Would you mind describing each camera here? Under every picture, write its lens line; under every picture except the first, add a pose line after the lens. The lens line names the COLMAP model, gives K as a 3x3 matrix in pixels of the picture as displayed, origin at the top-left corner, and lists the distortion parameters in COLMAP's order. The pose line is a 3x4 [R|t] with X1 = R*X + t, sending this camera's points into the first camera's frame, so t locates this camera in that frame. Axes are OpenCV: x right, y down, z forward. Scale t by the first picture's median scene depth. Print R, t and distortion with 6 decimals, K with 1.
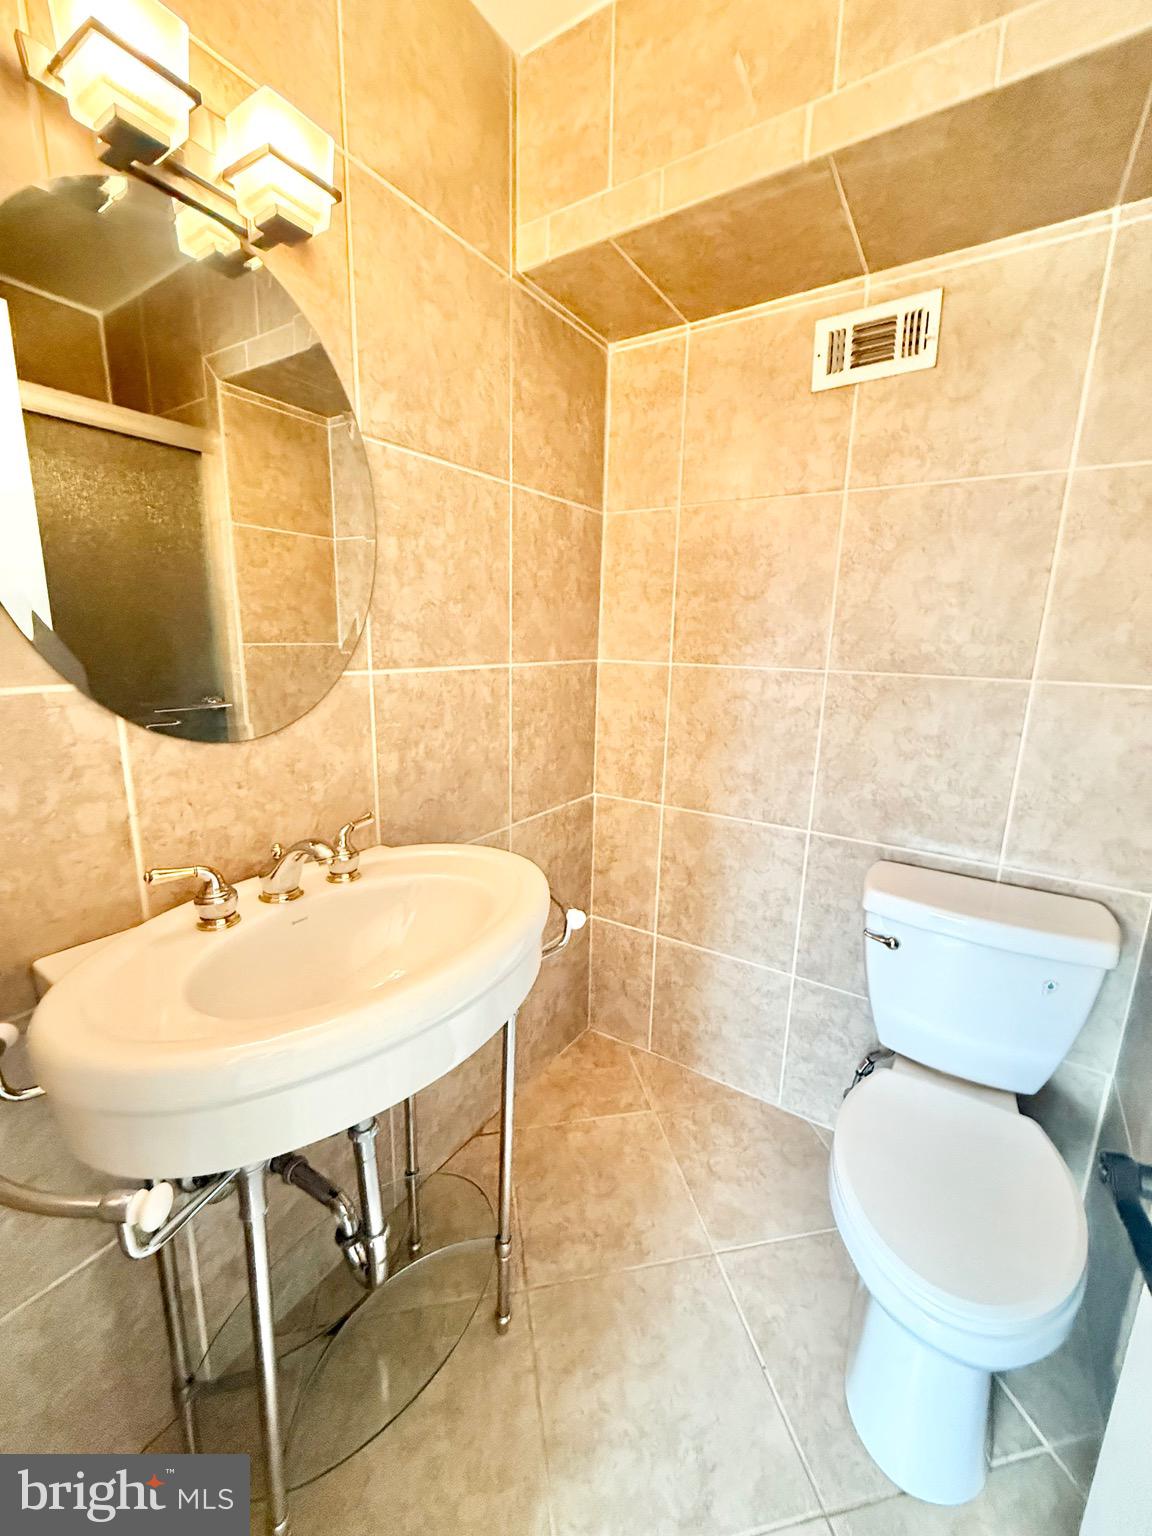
lens RADIAL K [[614.2, 0, 575.9], [0, 614.2, 762.5], [0, 0, 1]] dist [-0.000111, -0.000123]
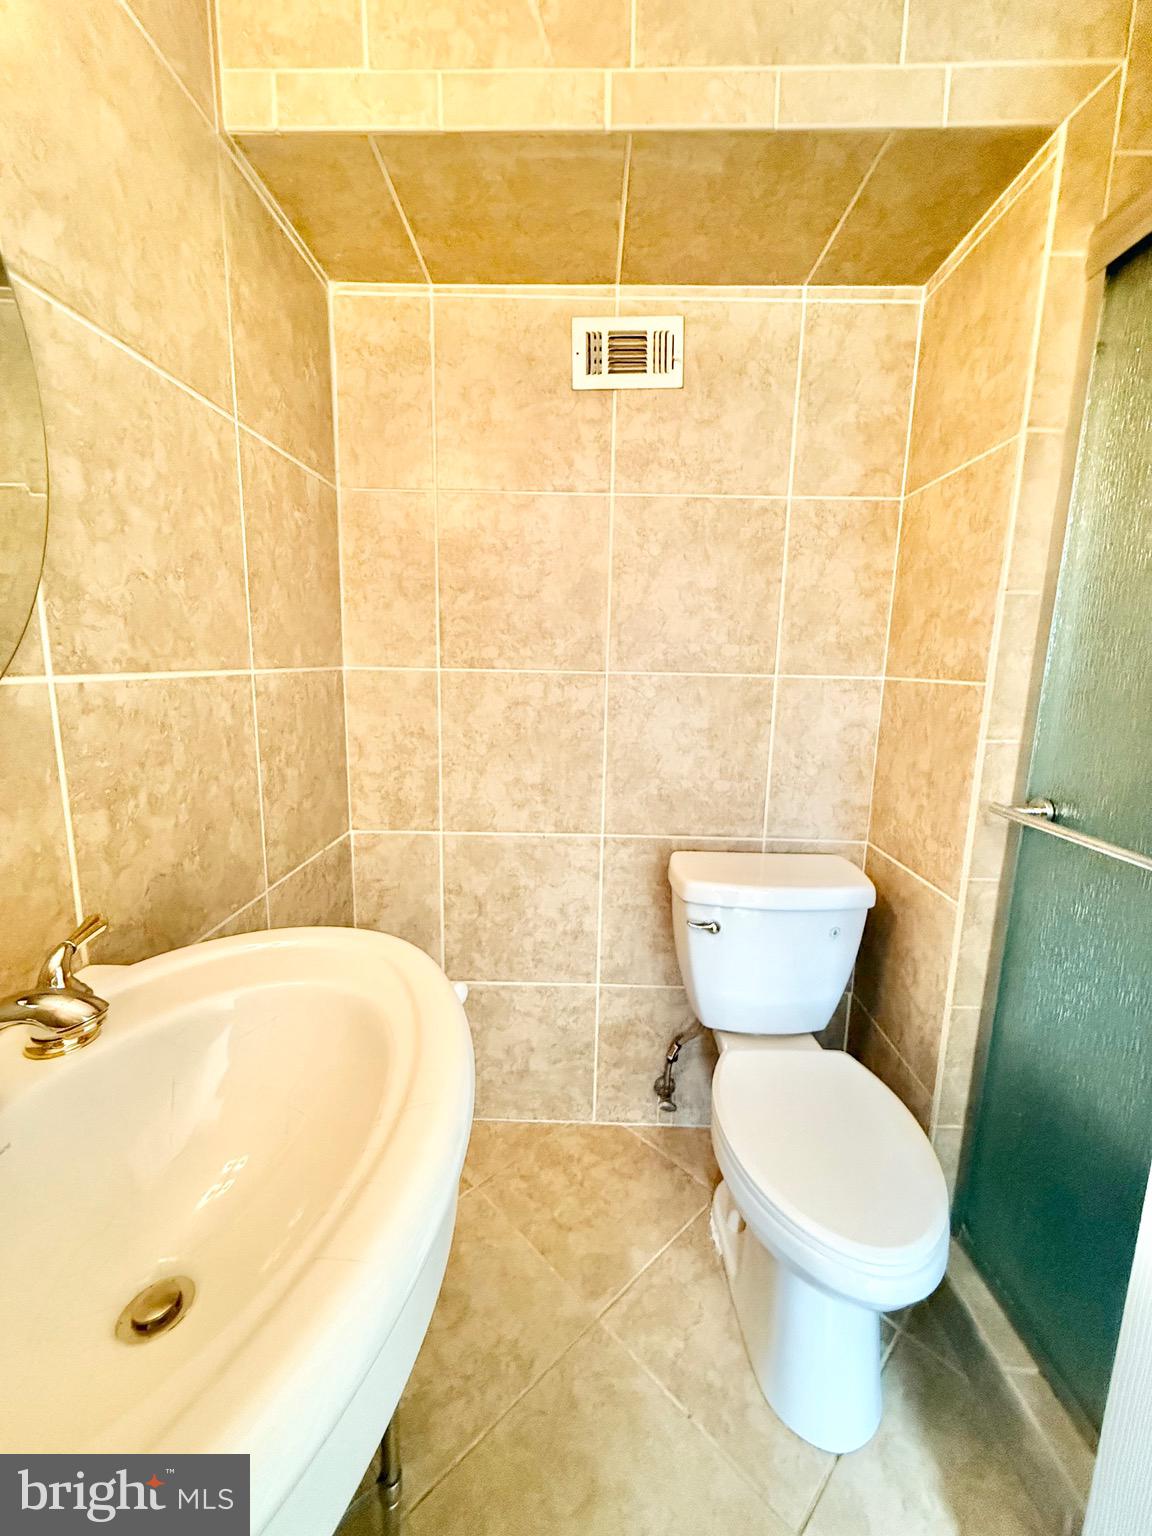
lens RADIAL K [[614.2, 0, 575.9], [0, 614.2, 762.5], [0, 0, 1]] dist [-0.000111, -0.000123]
pose [[0.847479, -0.093716, 0.522491, -0.179690], [0.109345, 0.994003, 0.000932, -0.010274], [-0.519445, 0.056342, 0.852644, 0.193001]]
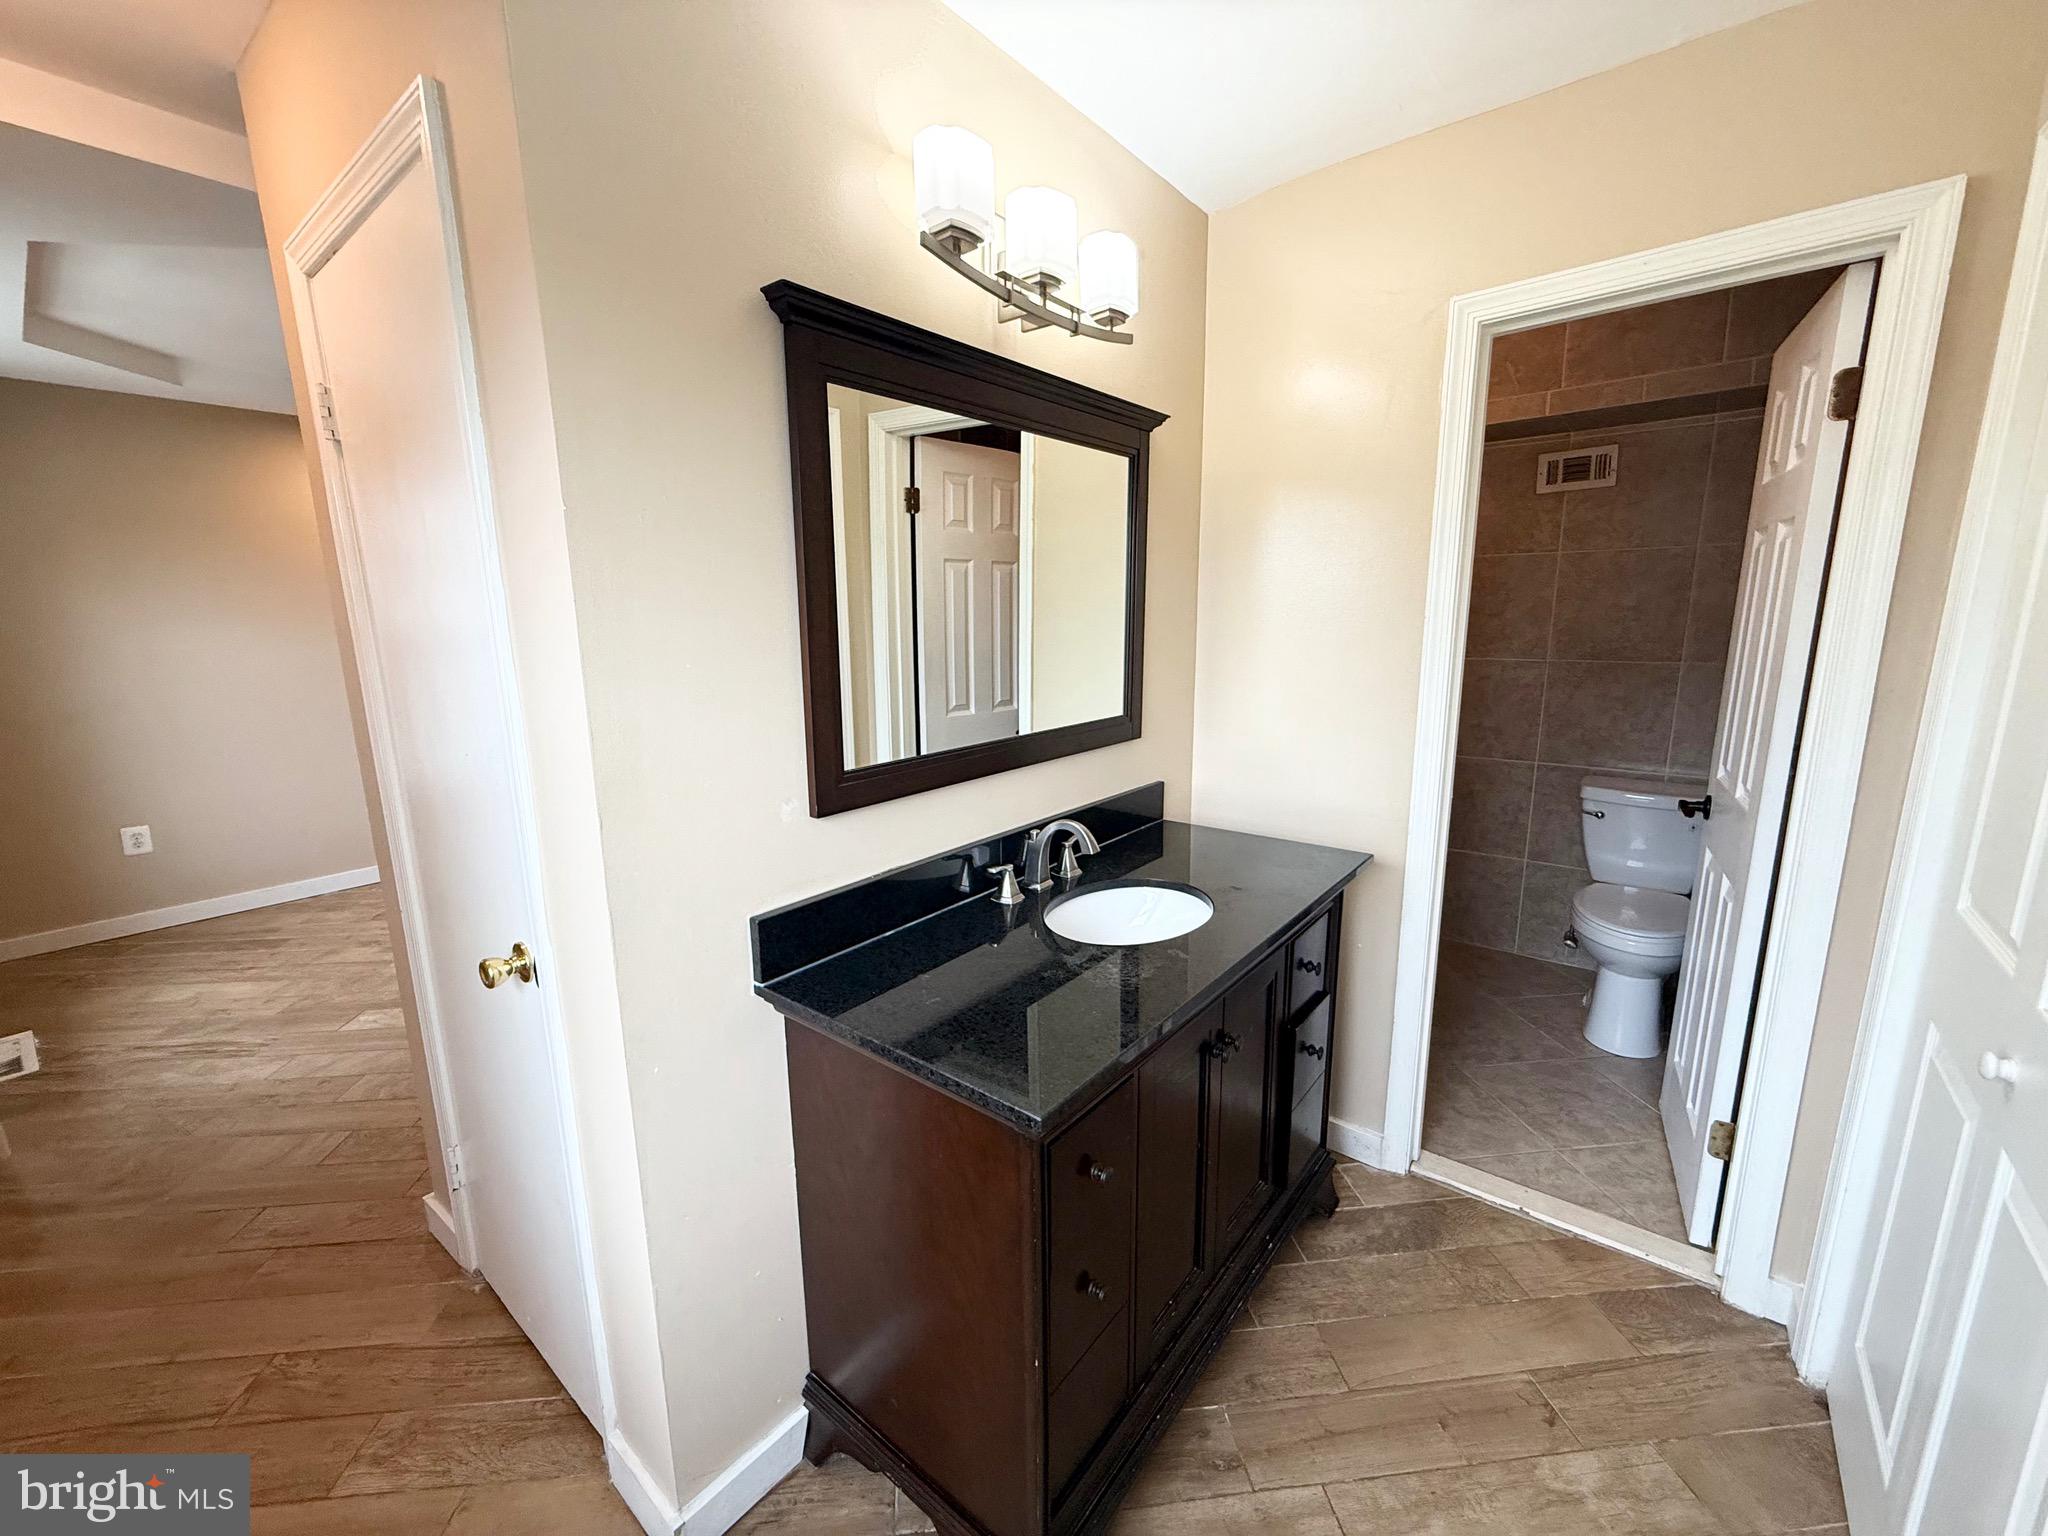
lens RADIAL K [[818.9, 0, 1010.0], [0, 818.9, 768.4], [0, 0, 1]] dist [-0.000111, -0.000123]
pose [[0.993966, -0.016963, -0.108366, -0.808920], [0.014983, 0.999706, -0.019062, 0.163339], [0.108657, 0.017324, 0.993928, -1.353784]]
